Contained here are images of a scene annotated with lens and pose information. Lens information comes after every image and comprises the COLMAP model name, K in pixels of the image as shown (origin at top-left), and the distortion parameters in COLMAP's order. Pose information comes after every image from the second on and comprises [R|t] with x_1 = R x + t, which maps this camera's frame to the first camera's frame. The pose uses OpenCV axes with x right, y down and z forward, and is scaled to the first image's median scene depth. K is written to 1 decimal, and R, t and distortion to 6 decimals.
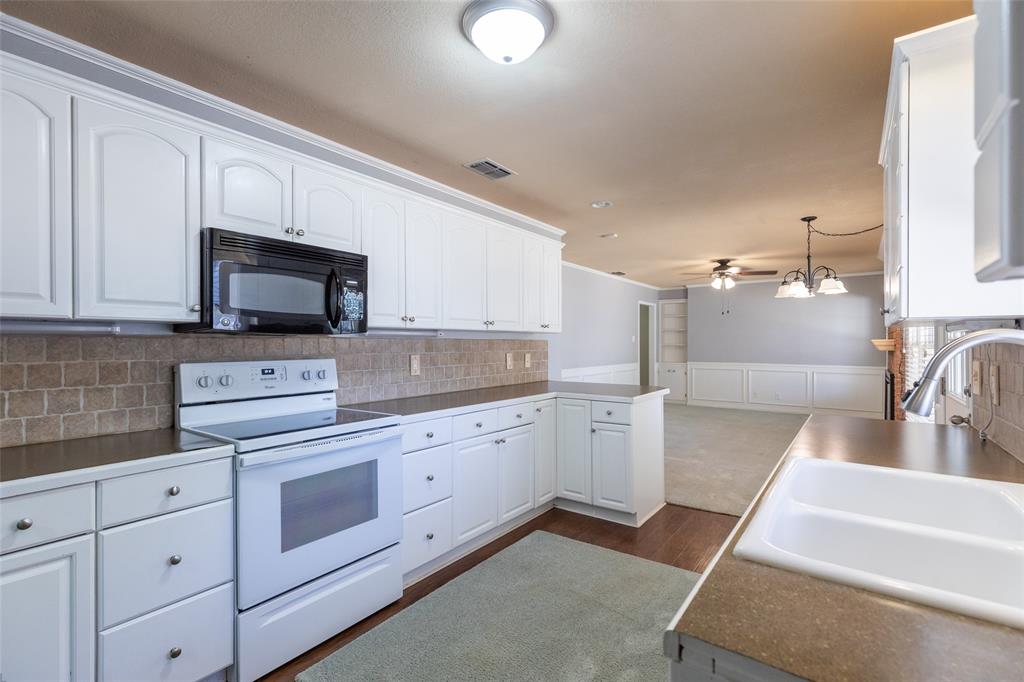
lens RADIAL K [[466.7, 0, 505.4], [0, 466.7, 344.6], [0, 0, 1]] dist [0.002333, -0.000929]
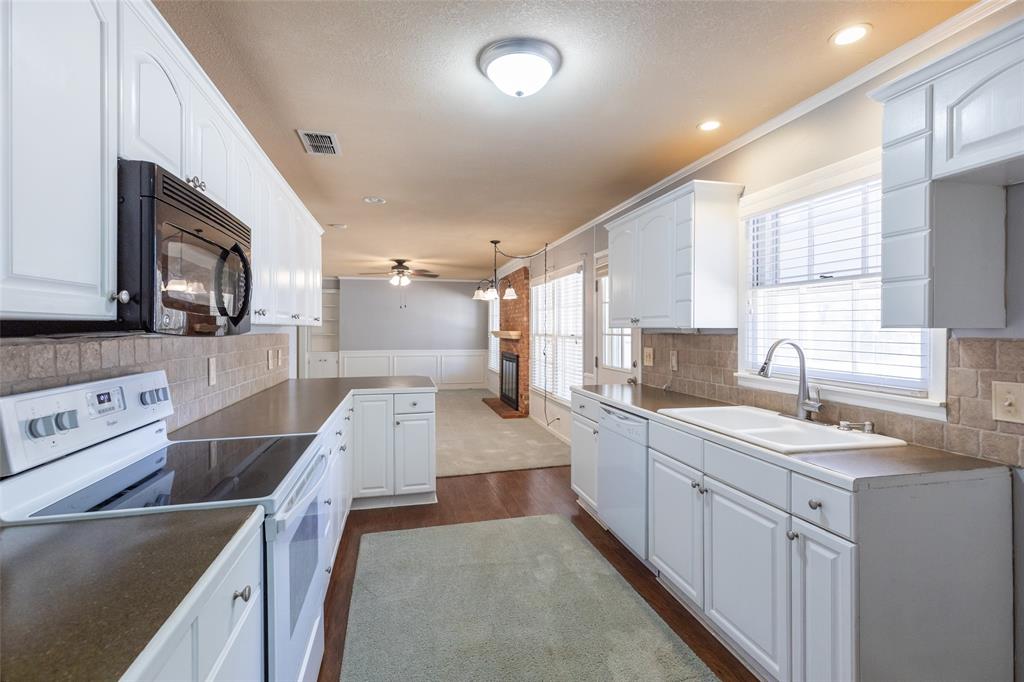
lens RADIAL K [[466.7, 0, 505.3], [0, 466.7, 331.5], [0, 0, 1]] dist [0.002333, -0.000929]
pose [[0.640071, -0.002961, 0.768310, -0.432024], [0.001946, 0.999996, 0.002232, -0.019015], [-0.768314, 0.000067, 0.640074, 0.146296]]
